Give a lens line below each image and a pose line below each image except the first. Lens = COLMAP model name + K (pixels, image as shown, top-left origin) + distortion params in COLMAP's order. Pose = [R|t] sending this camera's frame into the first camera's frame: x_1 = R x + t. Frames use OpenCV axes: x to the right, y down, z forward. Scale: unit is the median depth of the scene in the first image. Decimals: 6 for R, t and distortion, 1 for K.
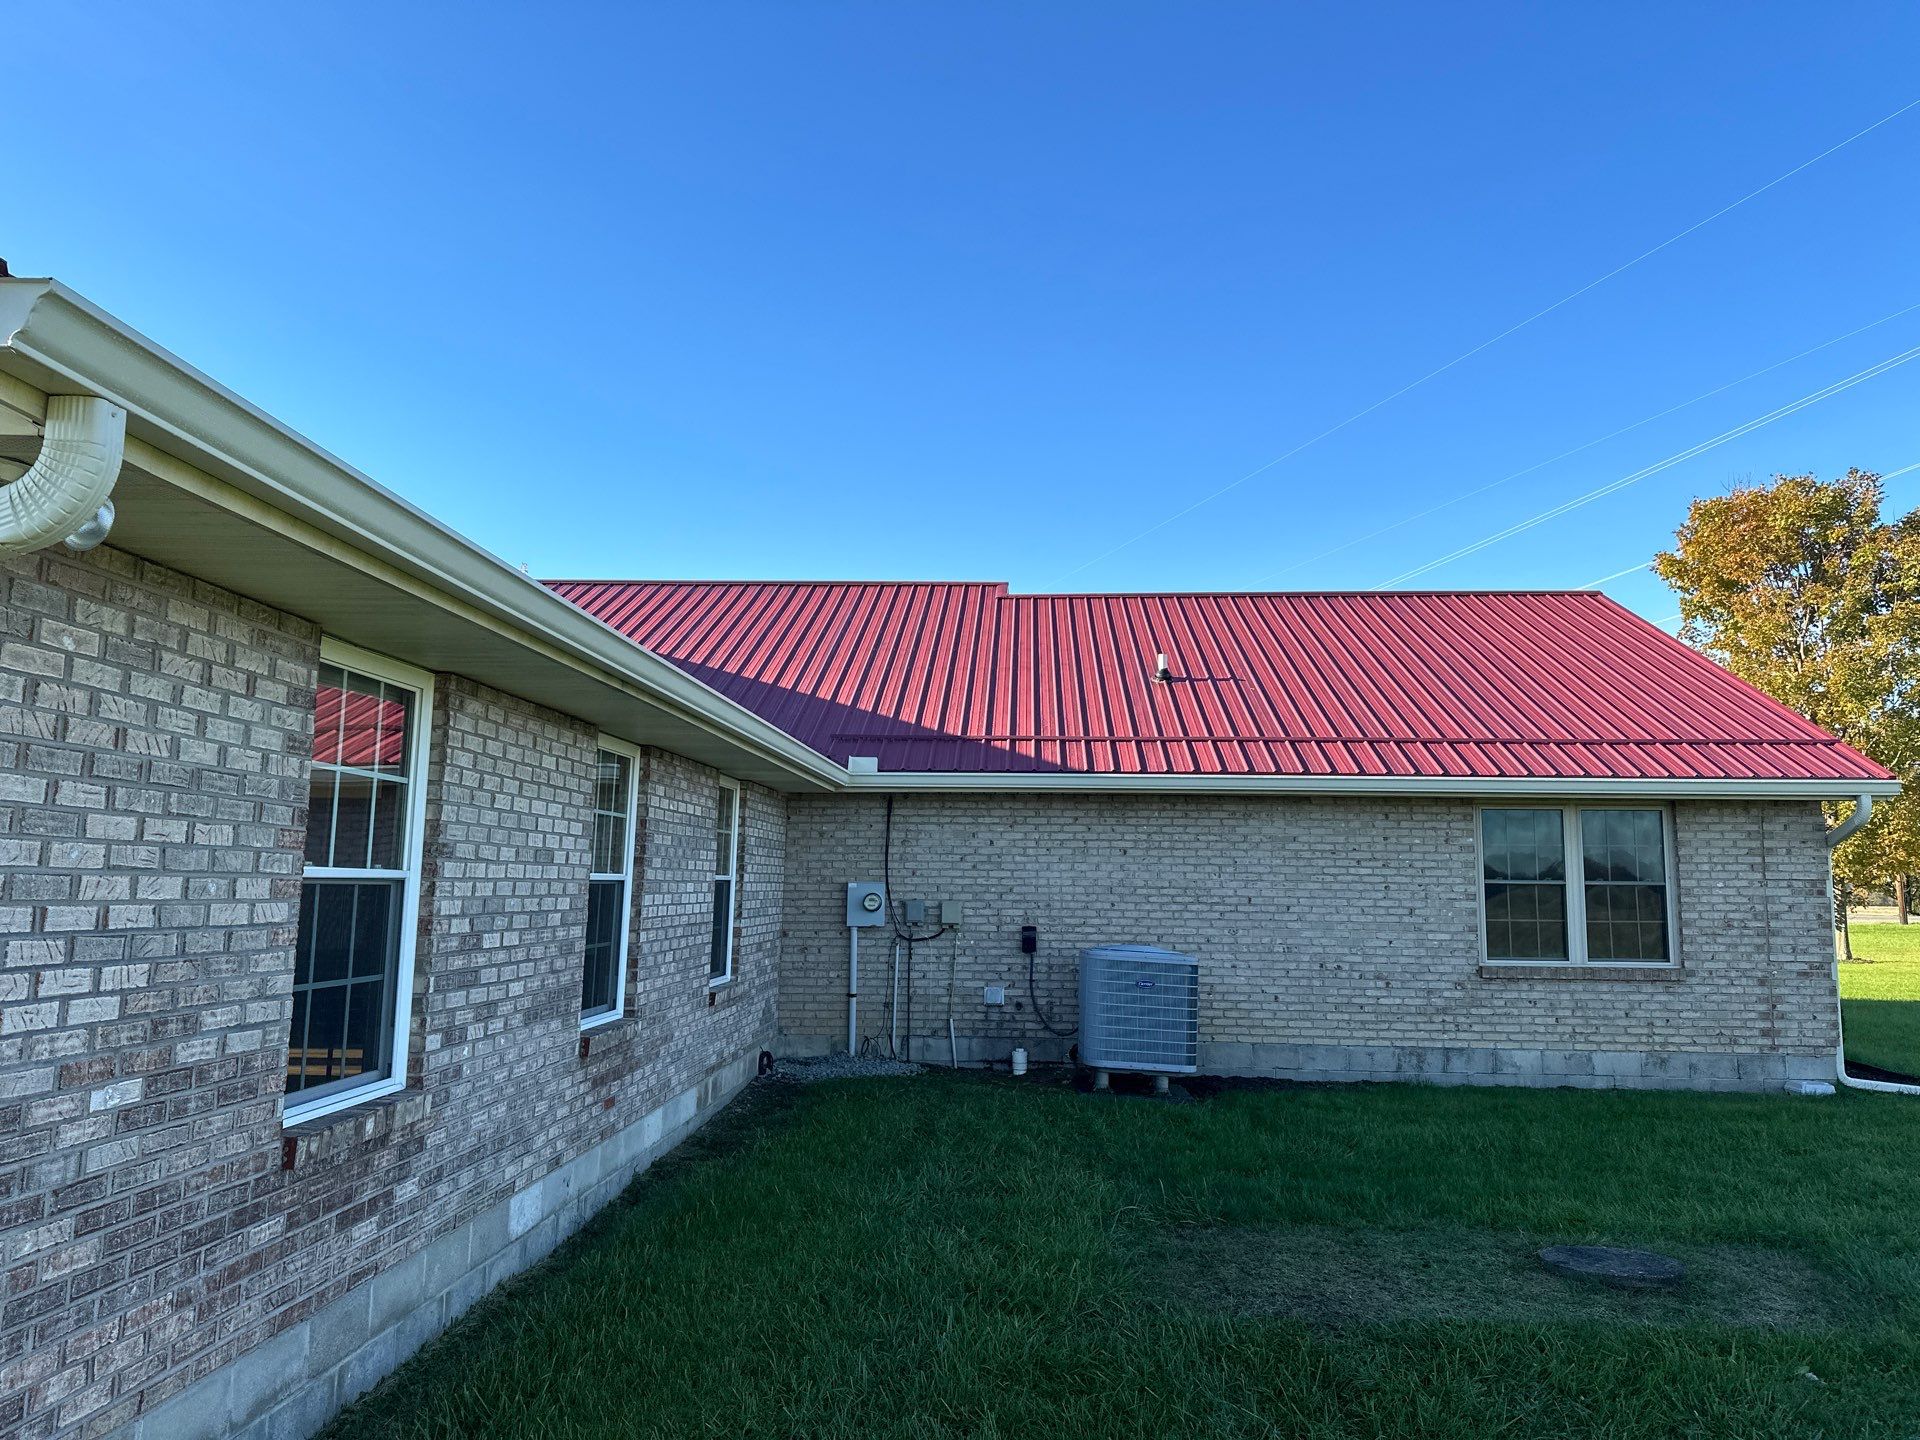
lens RADIAL K [[1362.3, 0, 968.7], [0, 1362.3, 719.5], [0, 0, 1]] dist [0.060937, -0.063841]
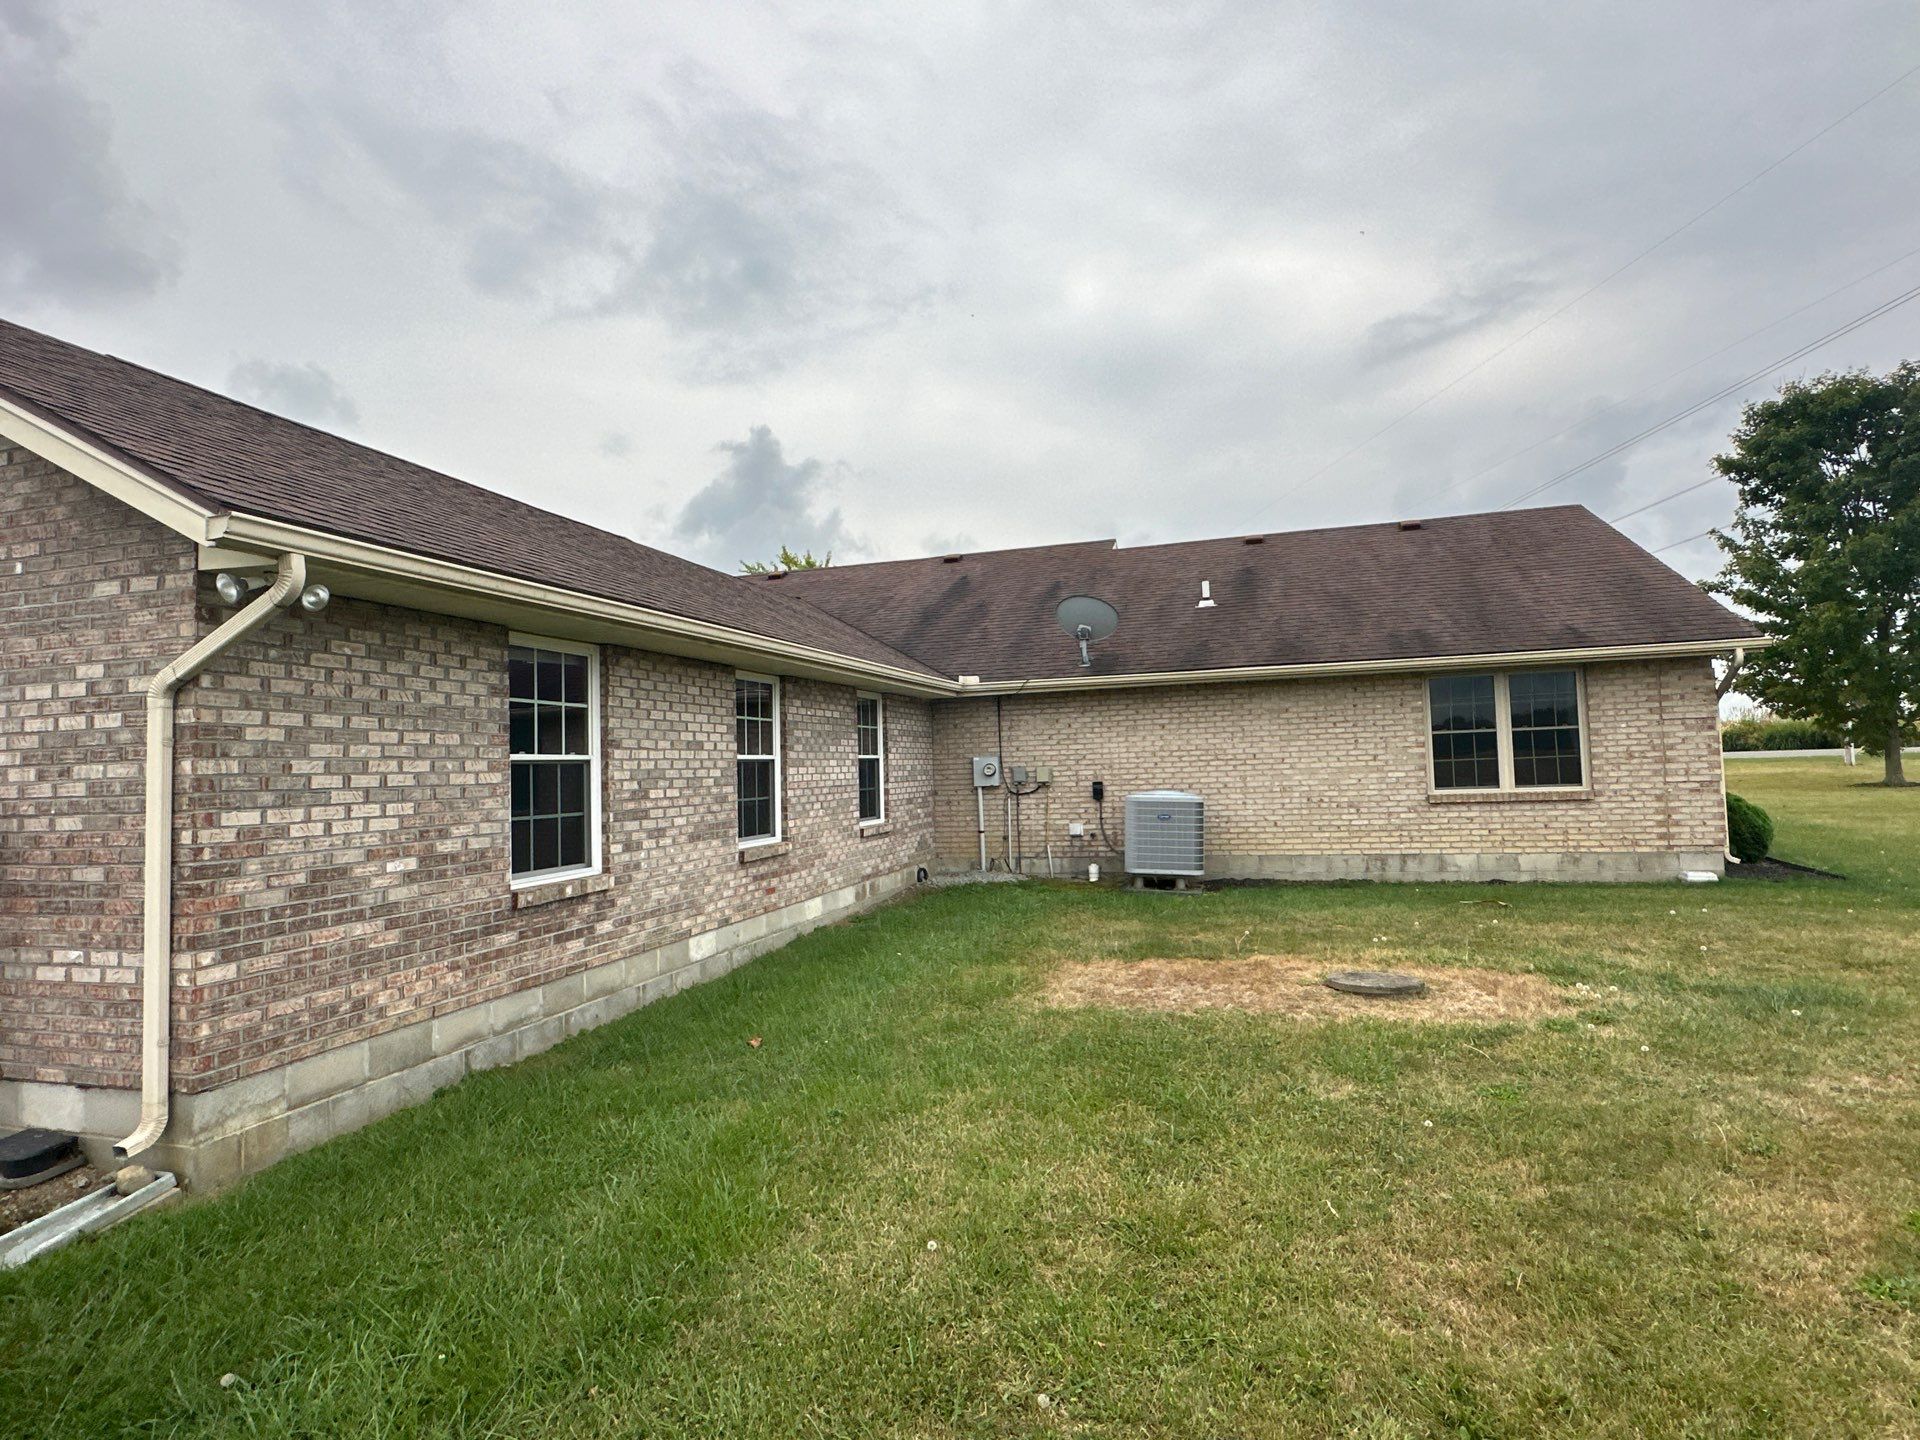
lens RADIAL K [[1010.5, 0, 952.5], [0, 1010.5, 721.9], [0, 0, 1]] dist [0.003558, 0.000017]
pose [[0.968842, -0.055716, -0.241331, 0.233307], [0.074215, 0.994904, 0.068246, 0.006040], [0.236299, -0.084030, 0.968040, -0.107784]]
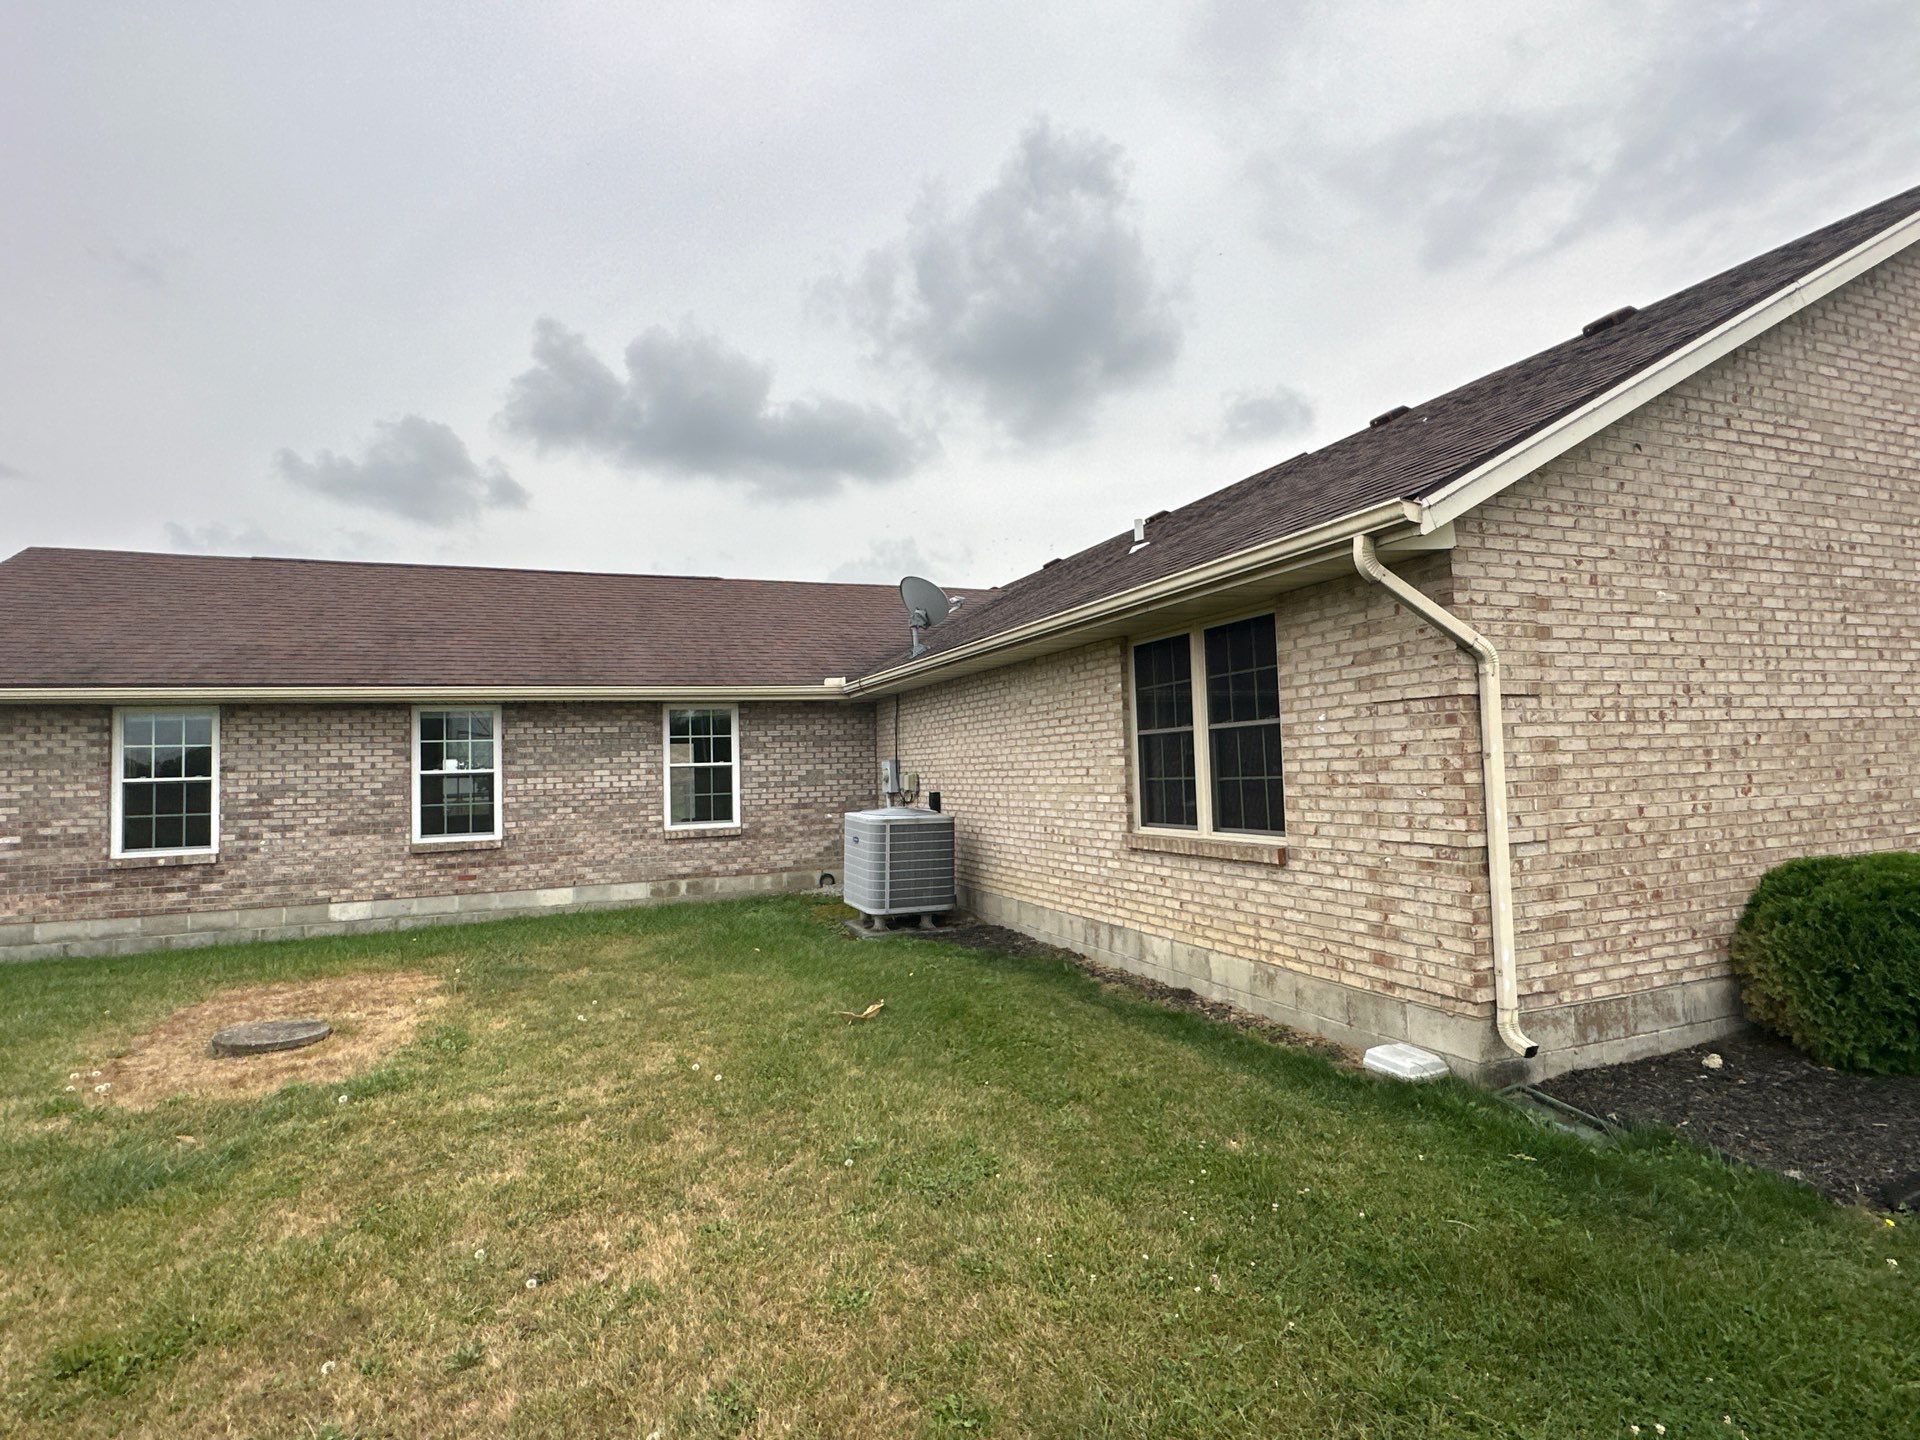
lens RADIAL K [[975.5, 0, 961.1], [0, 975.5, 710.9], [0, 0, 1]] dist [-0.017622, 0.000926]
pose [[0.419893, -0.077761, -0.904236, 1.266285], [0.146115, 0.989118, -0.017210, 0.144922], [0.895734, -0.124896, 0.426686, 0.958071]]
